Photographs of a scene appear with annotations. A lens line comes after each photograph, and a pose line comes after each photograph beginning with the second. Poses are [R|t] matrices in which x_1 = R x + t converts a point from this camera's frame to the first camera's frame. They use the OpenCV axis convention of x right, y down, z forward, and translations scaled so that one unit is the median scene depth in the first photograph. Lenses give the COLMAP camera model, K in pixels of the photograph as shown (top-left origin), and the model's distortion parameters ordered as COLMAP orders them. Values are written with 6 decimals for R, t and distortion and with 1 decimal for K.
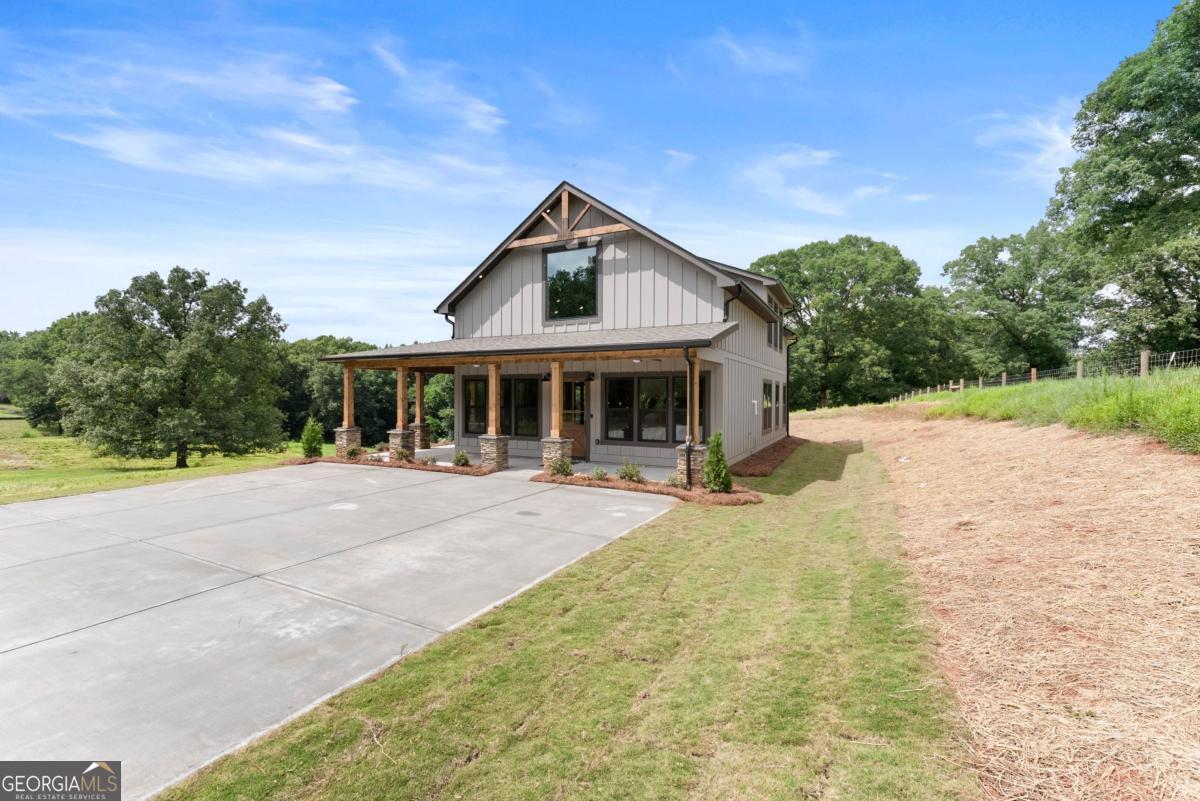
lens RADIAL K [[505.3, 0, 603.2], [0, 505.3, 402.7], [0, 0, 1]] dist [0.000237, 0.000167]
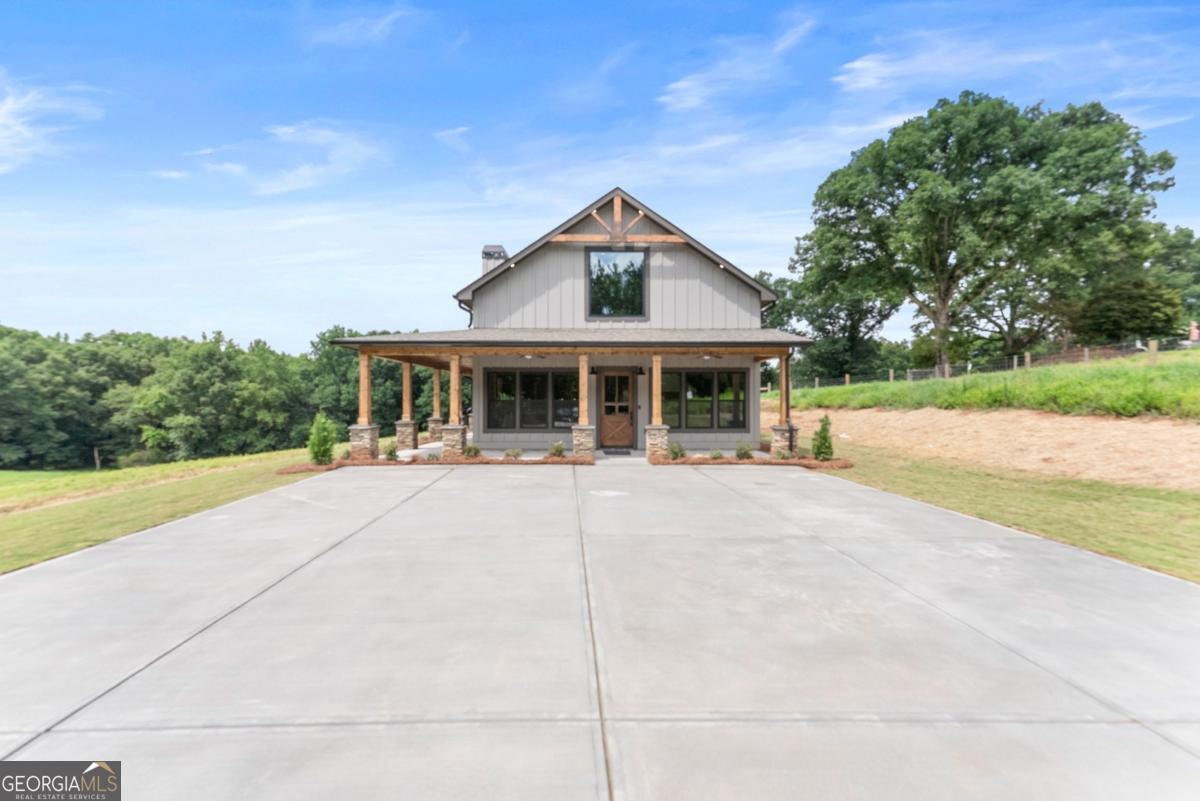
lens RADIAL K [[485.7, 0, 602.5], [0, 485.7, 403.1], [0, 0, 1]] dist [0.000019, -0.000091]
pose [[0.888923, -0.005103, 0.458028, -0.571959], [0.009195, 0.999935, -0.006703, 0.023755], [-0.457964, 0.010170, 0.888912, 0.109327]]
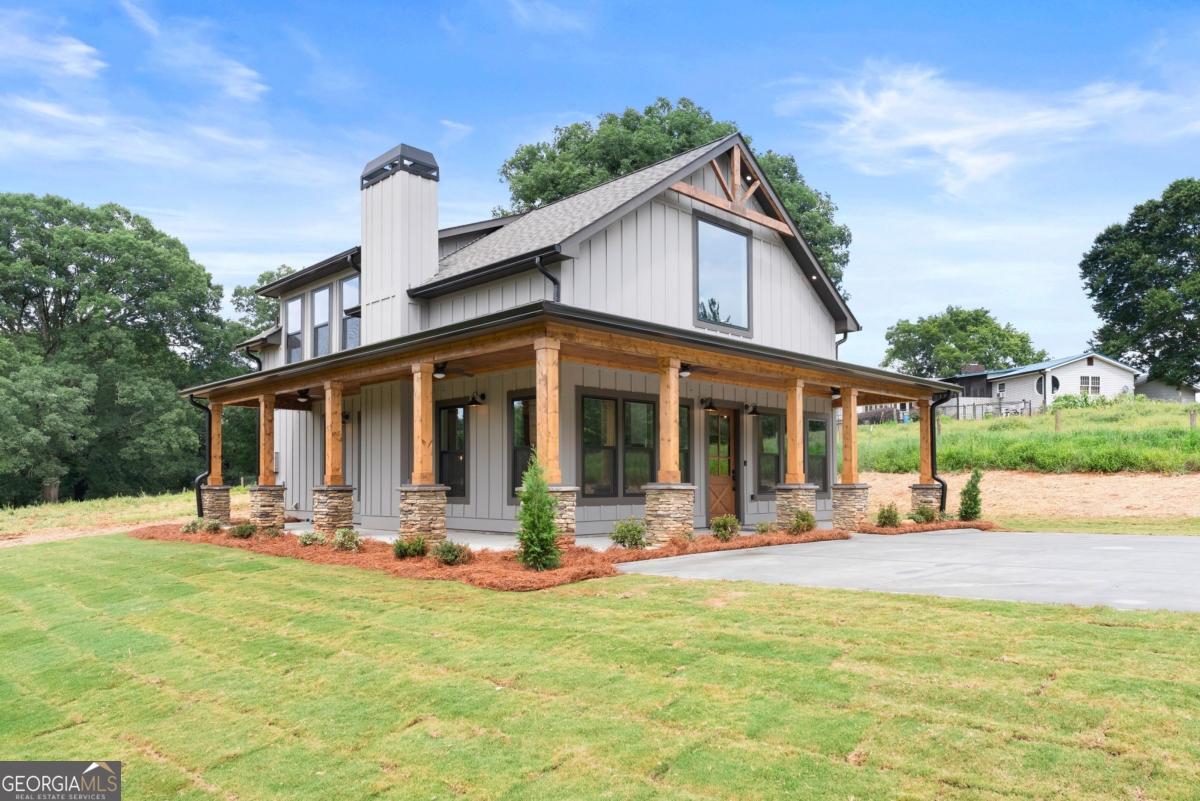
lens RADIAL K [[810.0, 0, 601.7], [0, 810.0, 423.1], [0, 0, 1]] dist [-0.000026, 0.003744]
pose [[0.316858, 0.067701, 0.946054, -1.191038], [0.017815, 0.996849, -0.077303, 0.056572], [-0.948306, 0.041348, 0.314653, 0.828535]]
